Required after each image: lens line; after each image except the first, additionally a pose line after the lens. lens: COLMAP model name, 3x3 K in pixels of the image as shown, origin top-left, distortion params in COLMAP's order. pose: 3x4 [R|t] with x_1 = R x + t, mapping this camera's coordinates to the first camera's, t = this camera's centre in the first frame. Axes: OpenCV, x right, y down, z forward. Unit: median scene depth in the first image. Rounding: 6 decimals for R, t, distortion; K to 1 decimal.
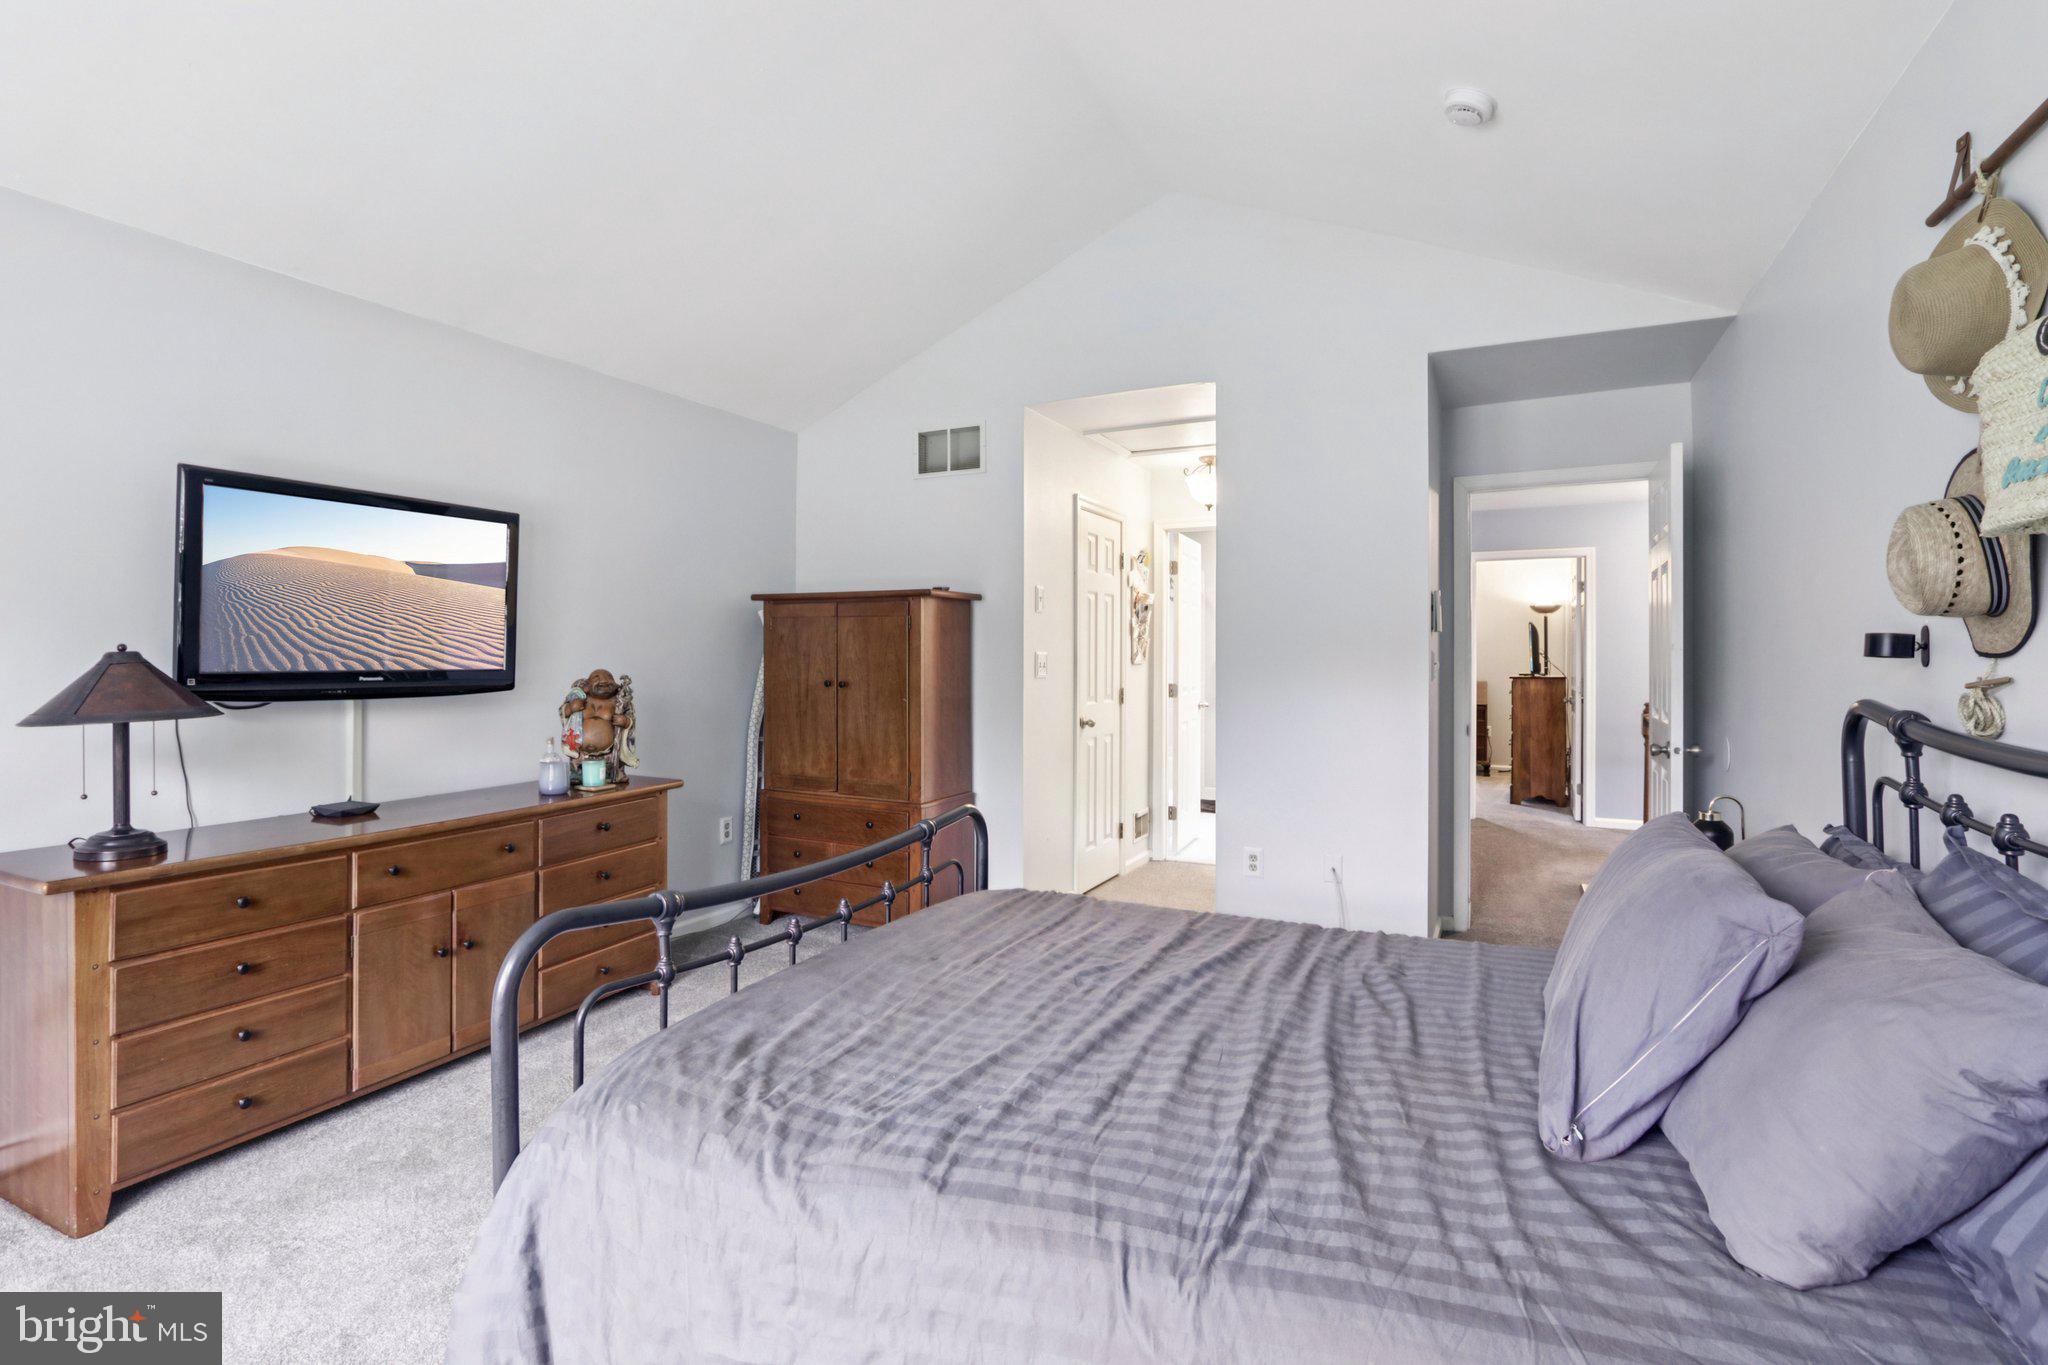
lens RADIAL K [[967.6, 0, 1029.4], [0, 967.6, 663.4], [0, 0, 1]] dist [-0.016083, 0.001209]
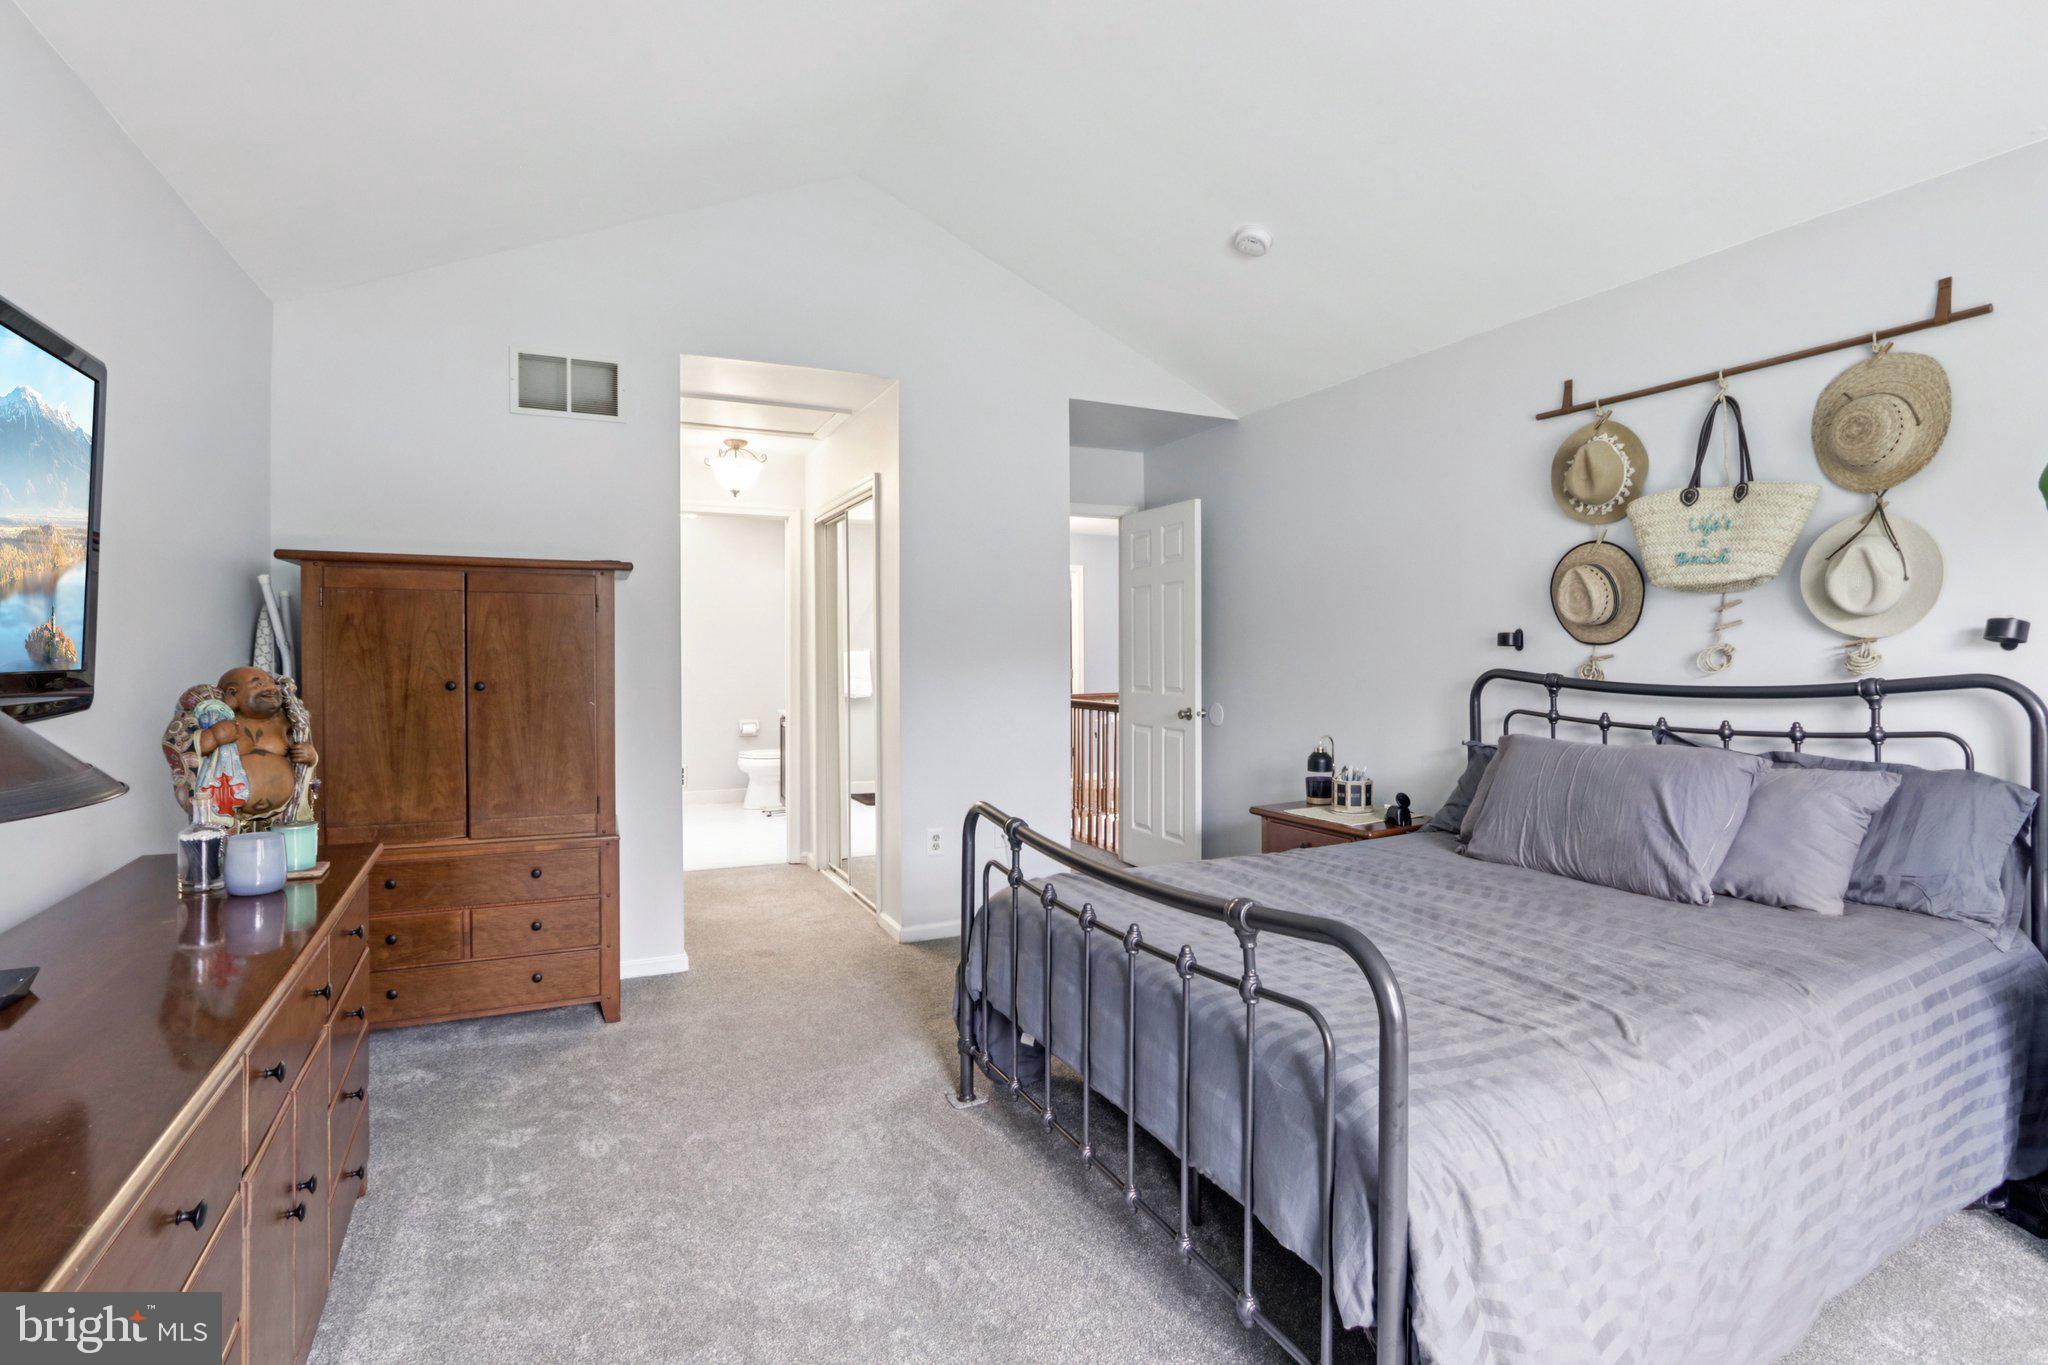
lens RADIAL K [[967.6, 0, 1021.1], [0, 967.6, 674.7], [0, 0, 1]] dist [-0.016083, 0.001209]
pose [[0.631158, -0.018640, 0.775430, -0.490026], [0.008034, 0.999815, 0.017495, 0.003815], [-0.775612, -0.004812, 0.631191, 0.237420]]
